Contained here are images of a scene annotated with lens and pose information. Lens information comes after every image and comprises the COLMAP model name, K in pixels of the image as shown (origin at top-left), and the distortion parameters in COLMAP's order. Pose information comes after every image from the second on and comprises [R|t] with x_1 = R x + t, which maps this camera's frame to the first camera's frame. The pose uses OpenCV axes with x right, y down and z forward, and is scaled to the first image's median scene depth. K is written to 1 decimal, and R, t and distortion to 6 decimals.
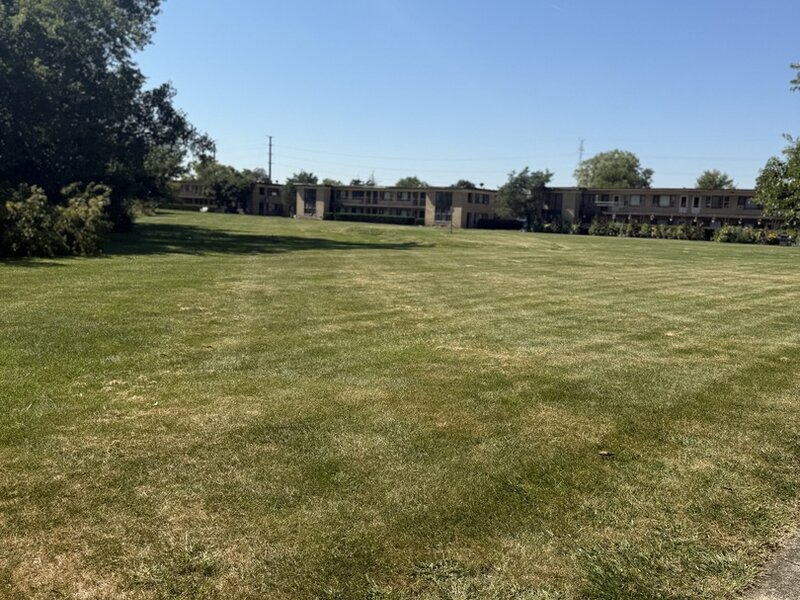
lens RADIAL K [[719.8, 0, 380.8], [0, 719.8, 319.5], [0, 0, 1]] dist [0.058475, -0.150675]
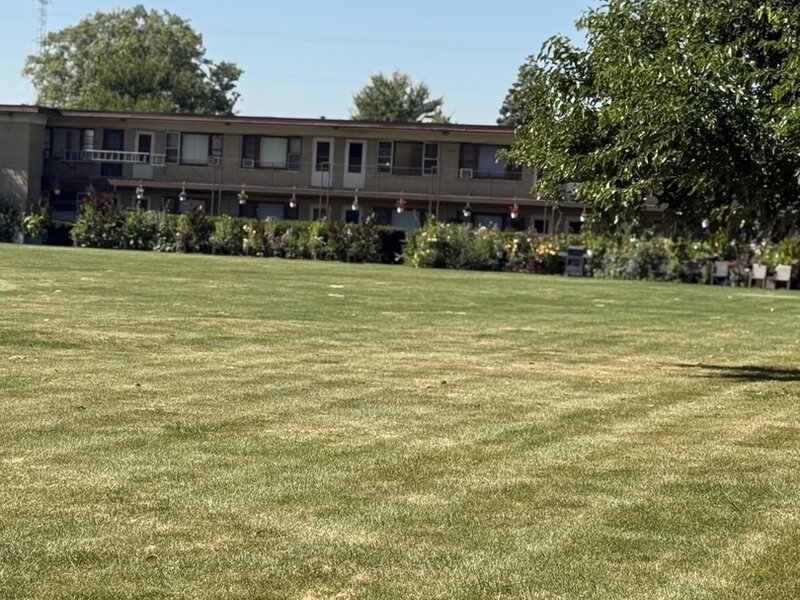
lens RADIAL K [[2125.2, 0, 400.0], [0, 2125.2, 300.0], [0, 0, 1]] dist [0.017876, 0.238699]
pose [[0.909334, -0.008586, 0.415979, 0.011245], [0.045685, 0.995802, -0.079313, -0.004860], [-0.413552, 0.091126, 0.905909, 0.028887]]
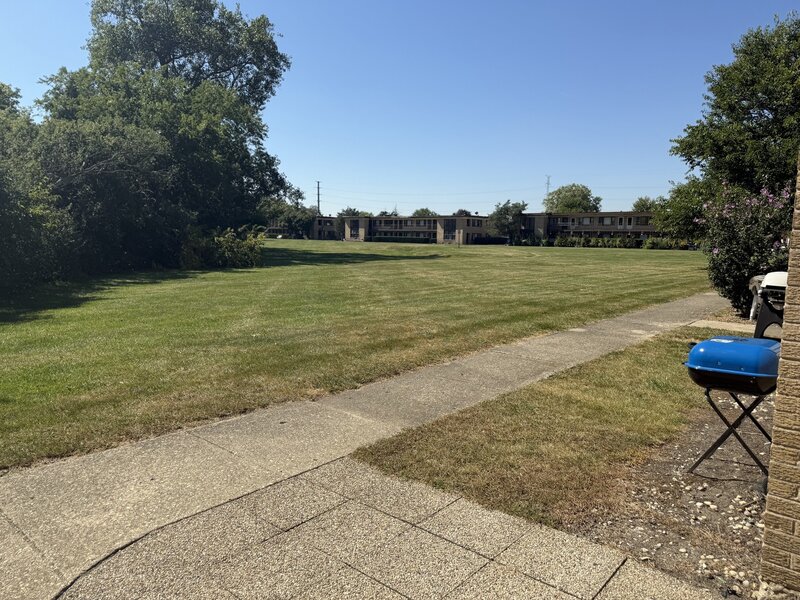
lens RADIAL K [[557.6, 0, 374.1], [0, 557.6, 324.8], [0, 0, 1]] dist [0.001436, -0.002197]
pose [[0.998924, -0.024468, -0.039394, -0.024836], [0.024988, 0.999606, 0.012749, 0.013354], [0.039066, -0.013719, 0.999142, -0.107312]]
